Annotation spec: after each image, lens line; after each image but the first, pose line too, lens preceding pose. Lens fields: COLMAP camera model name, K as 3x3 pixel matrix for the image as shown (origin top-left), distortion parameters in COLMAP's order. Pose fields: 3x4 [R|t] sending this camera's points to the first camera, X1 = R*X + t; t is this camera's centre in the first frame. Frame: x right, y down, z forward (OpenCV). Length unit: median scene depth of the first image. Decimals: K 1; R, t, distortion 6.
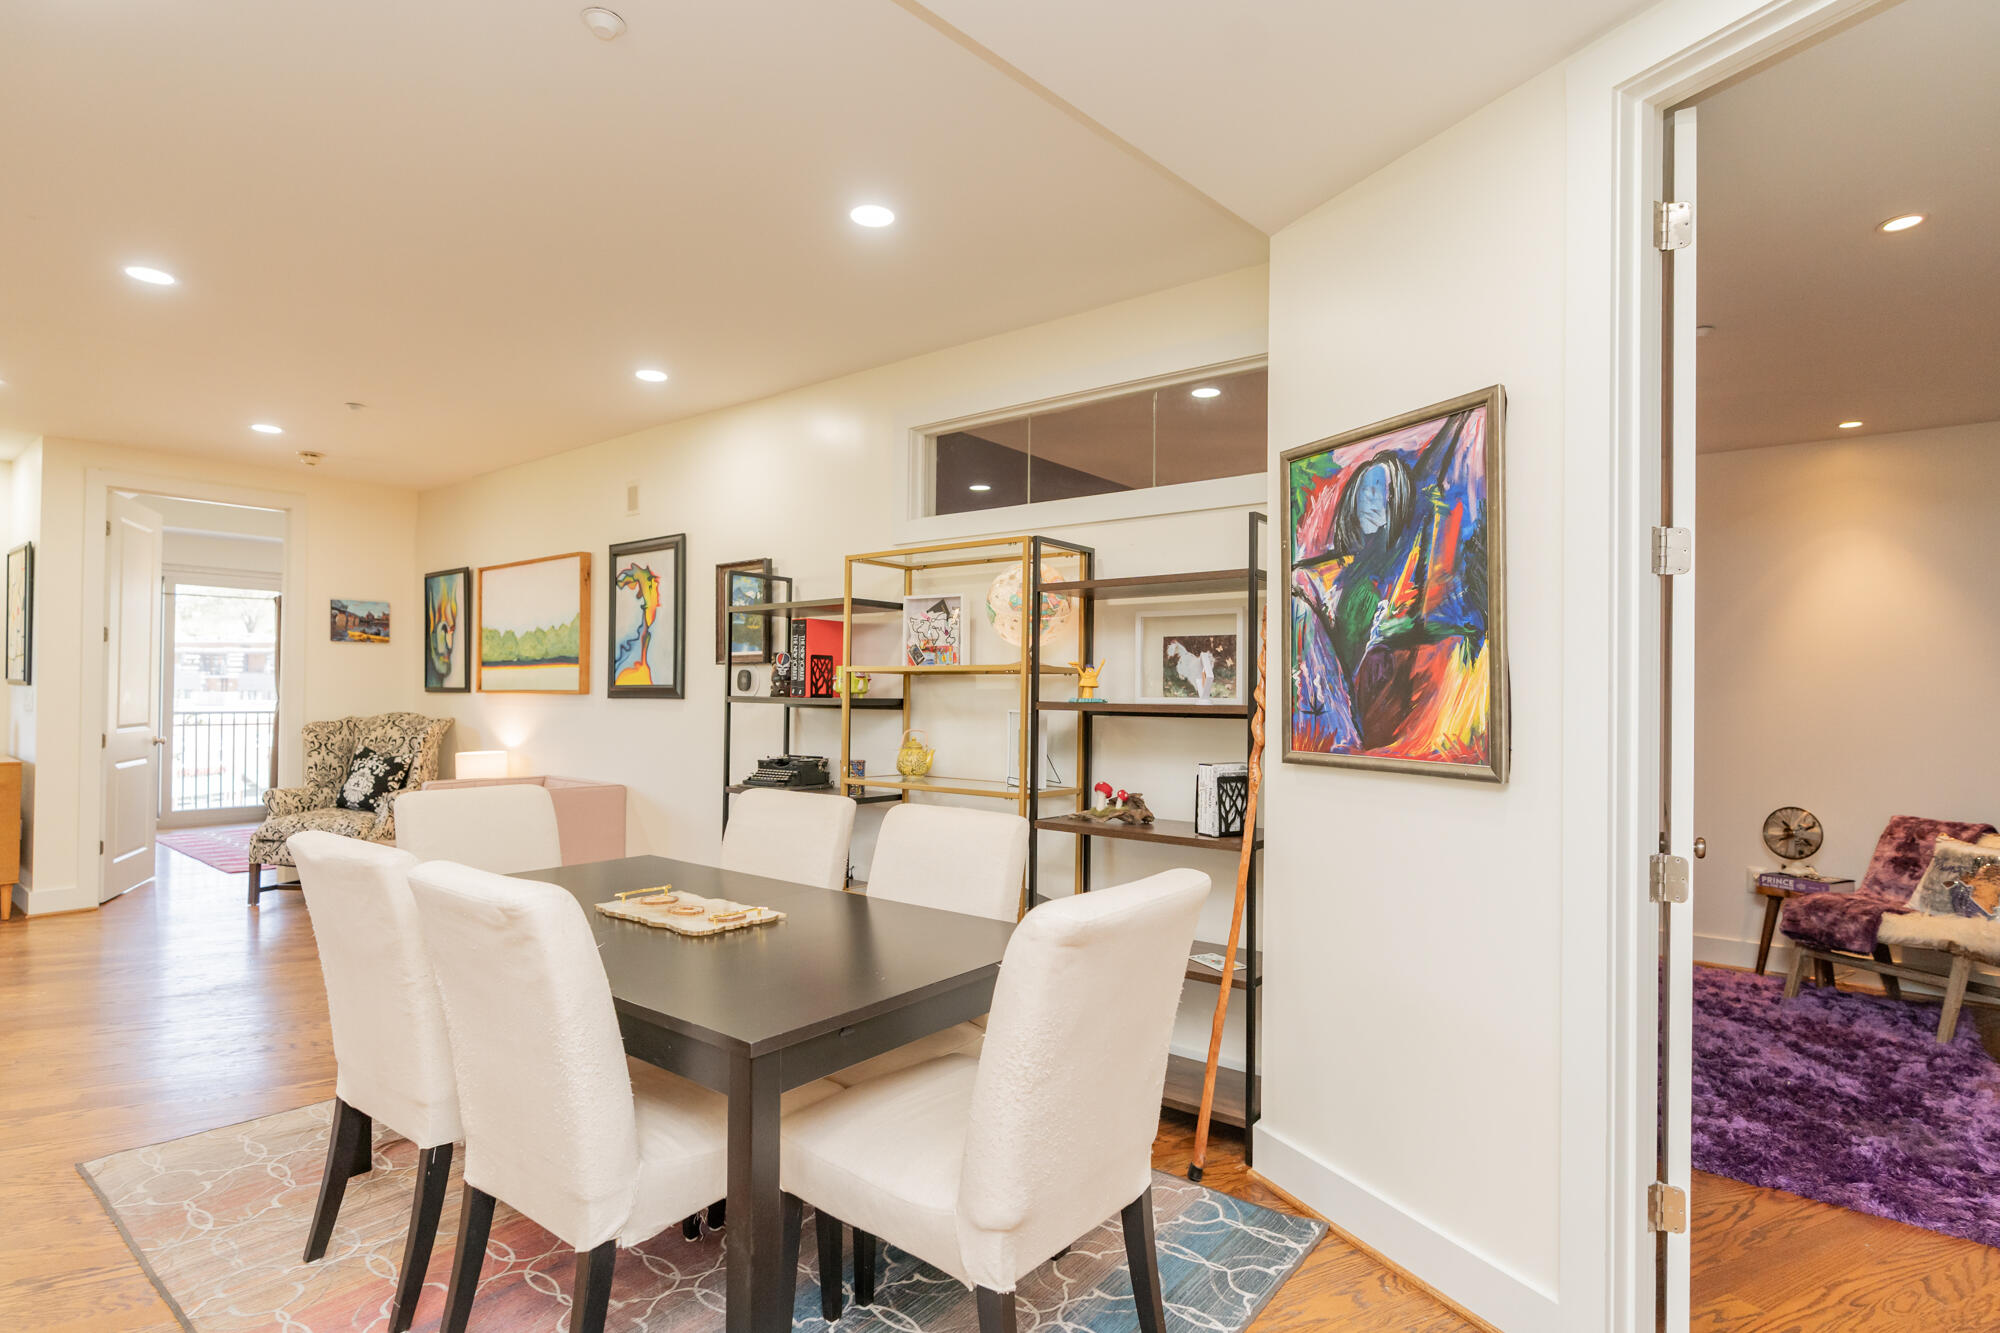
lens RADIAL K [[1004.6, 0, 1013.1], [0, 1004.6, 662.1], [0, 0, 1]] dist [-0.004011, 0.000666]
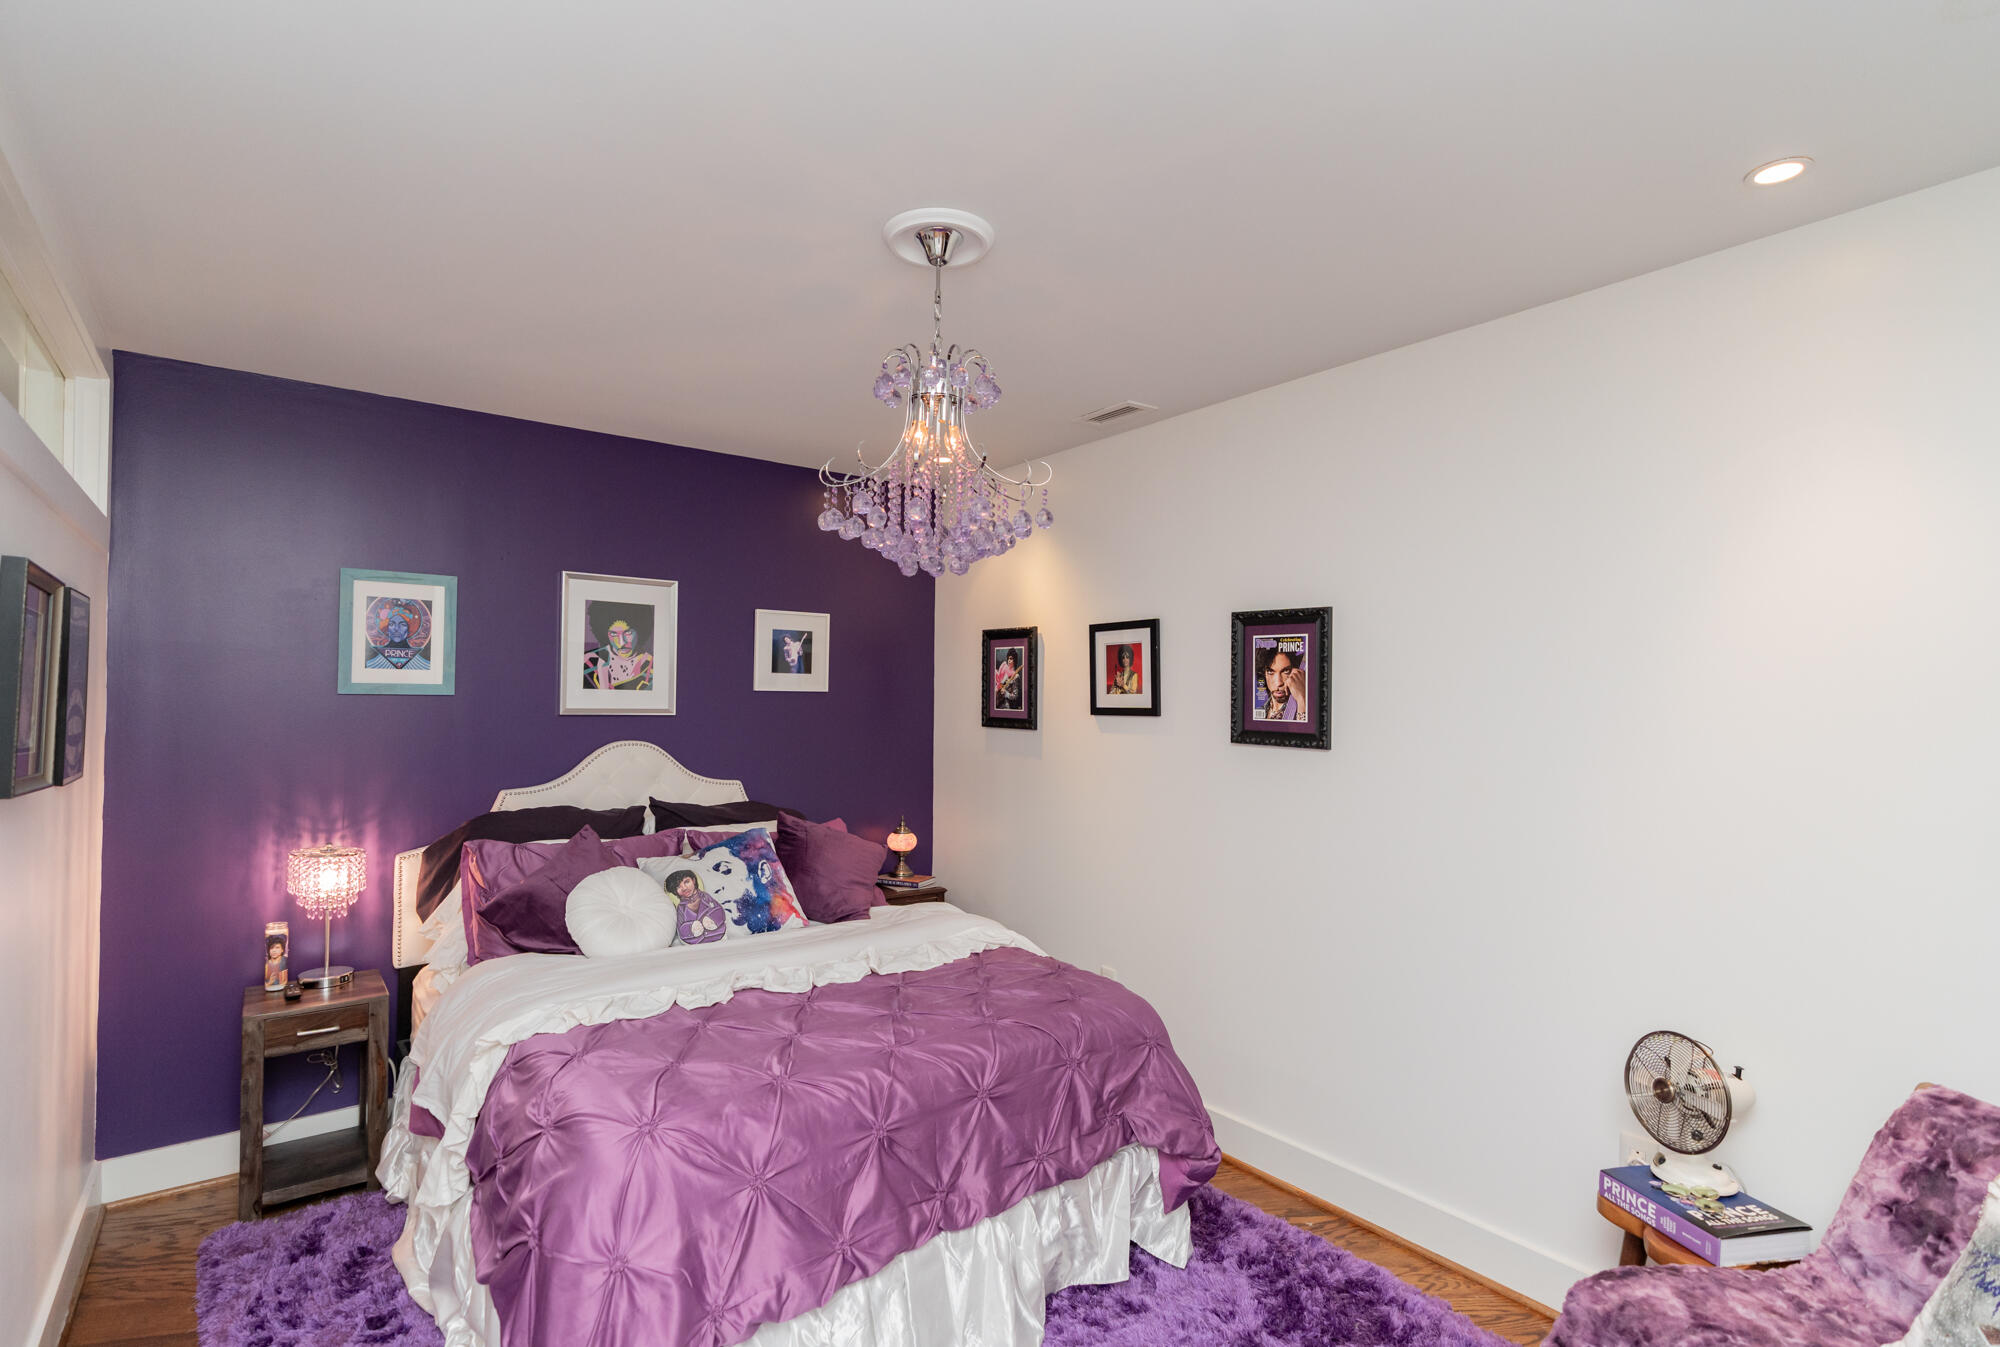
lens RADIAL K [[913.0, 0, 1092.0], [0, 913.0, 680.7], [0, 0, 1]] dist [-0.008793, 0.004779]
pose [[0.971102, -0.010492, -0.238435, 0.646493], [0.010366, 0.999945, -0.001782, -0.021754], [0.238441, -0.000741, 0.971157, 0.553883]]
